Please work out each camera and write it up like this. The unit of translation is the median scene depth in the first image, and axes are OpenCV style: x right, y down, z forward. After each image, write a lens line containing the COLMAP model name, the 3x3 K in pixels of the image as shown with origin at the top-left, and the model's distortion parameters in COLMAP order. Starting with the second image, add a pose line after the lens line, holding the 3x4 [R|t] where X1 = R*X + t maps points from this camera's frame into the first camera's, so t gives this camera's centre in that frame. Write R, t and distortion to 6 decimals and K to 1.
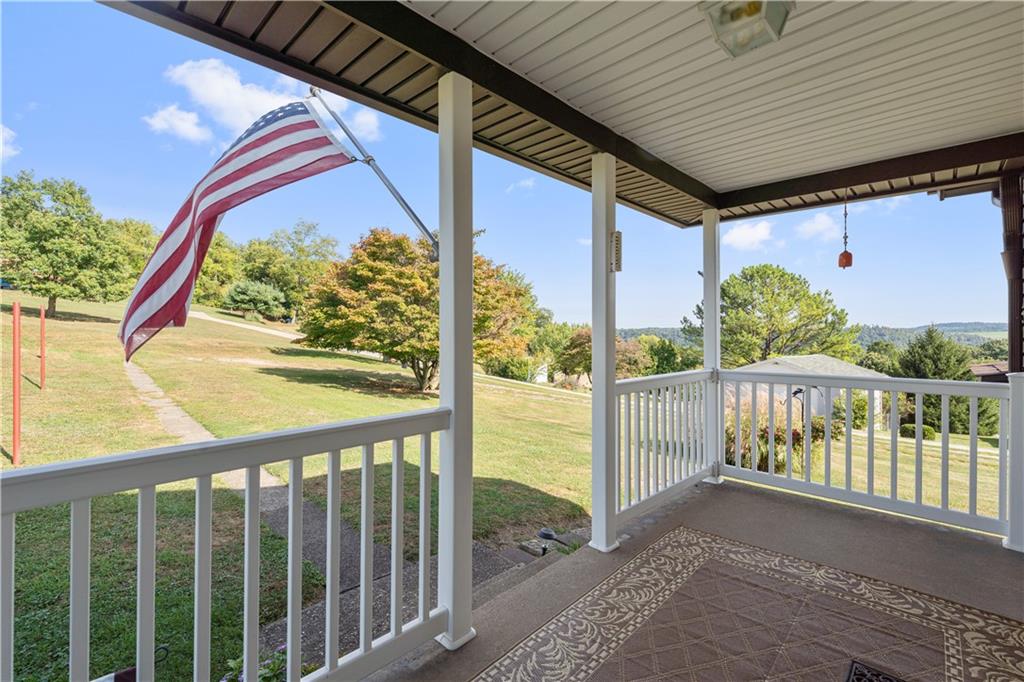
lens RADIAL K [[445.6, 0, 515.2], [0, 445.6, 337.3], [0, 0, 1]] dist [0.002585, 0.000251]
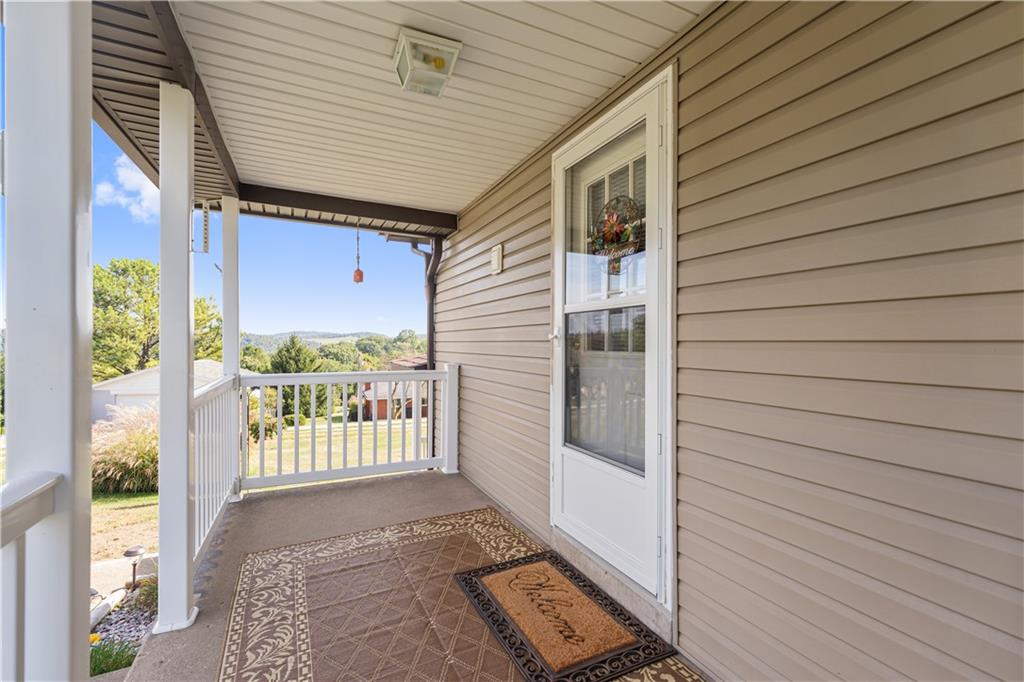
lens RADIAL K [[445.6, 0, 515.2], [0, 445.6, 343.8], [0, 0, 1]] dist [0.002585, 0.000251]
pose [[0.350006, -0.001566, 0.936746, -0.263073], [-0.001567, 0.999996, 0.002257, 0.006159], [-0.936746, -0.002258, 0.350002, 0.197143]]
